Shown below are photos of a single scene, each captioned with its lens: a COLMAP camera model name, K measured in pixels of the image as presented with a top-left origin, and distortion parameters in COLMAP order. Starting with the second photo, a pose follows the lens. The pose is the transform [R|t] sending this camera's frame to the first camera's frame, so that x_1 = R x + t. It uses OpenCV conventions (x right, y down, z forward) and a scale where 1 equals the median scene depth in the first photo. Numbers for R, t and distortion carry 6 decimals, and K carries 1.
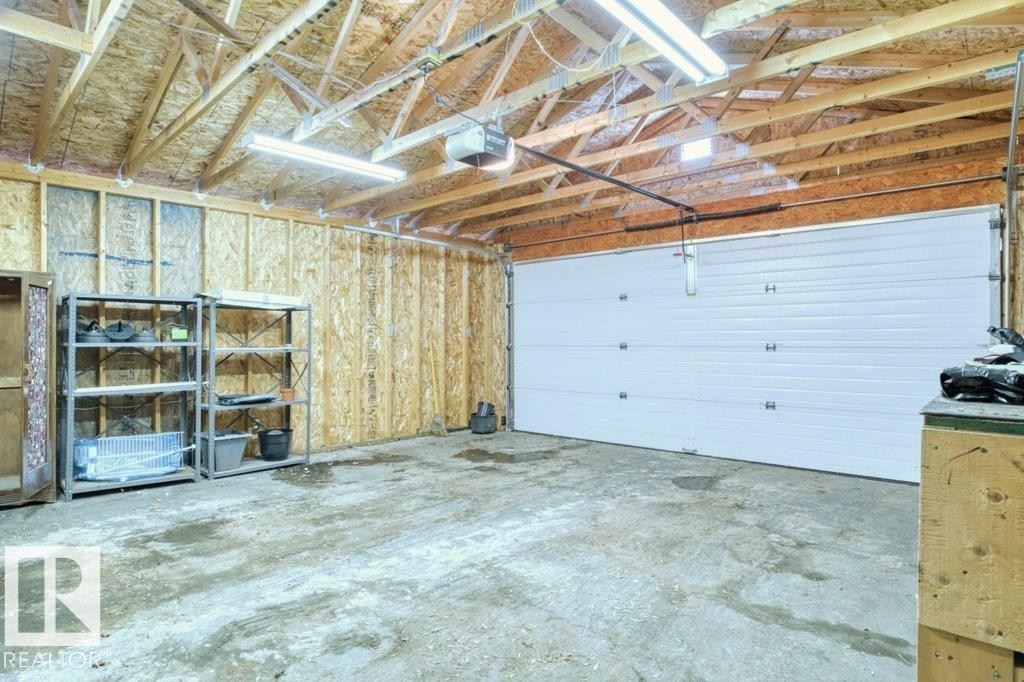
lens RADIAL K [[566.8, 0, 511.8], [0, 566.8, 343.0], [0, 0, 1]] dist [-0.081845, 0.024467]
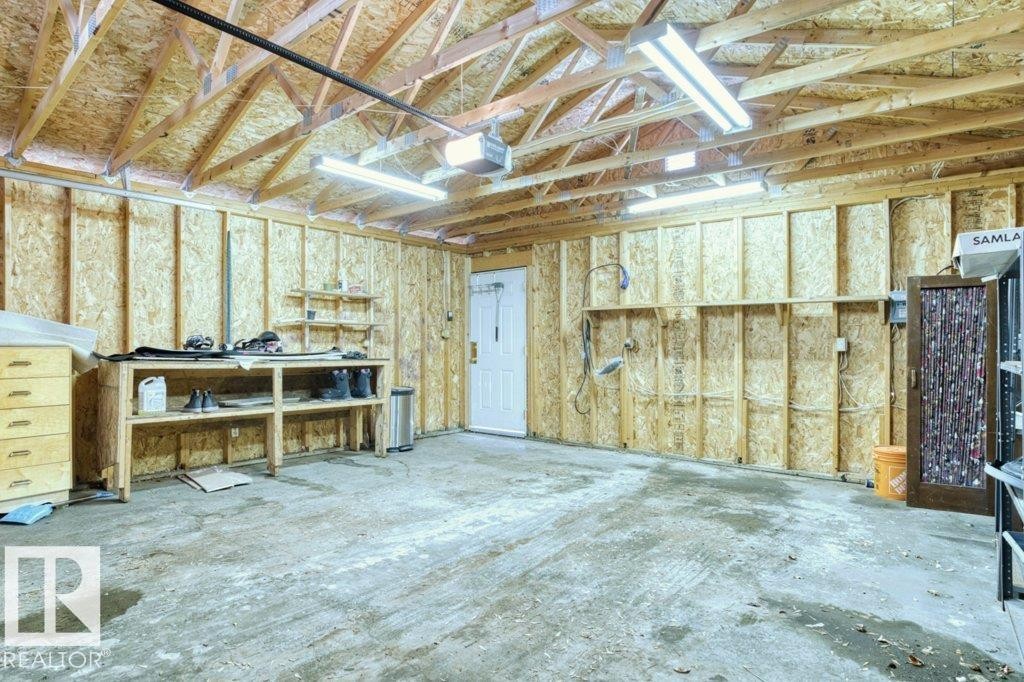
lens RADIAL K [[566.8, 0, 510.5], [0, 566.8, 342.5], [0, 0, 1]] dist [-0.081845, 0.024467]
pose [[-0.998804, -0.003648, -0.048757, -0.064899], [-0.003329, 0.999973, -0.006622, -0.001426], [0.048780, -0.006452, -0.998789, 2.067575]]
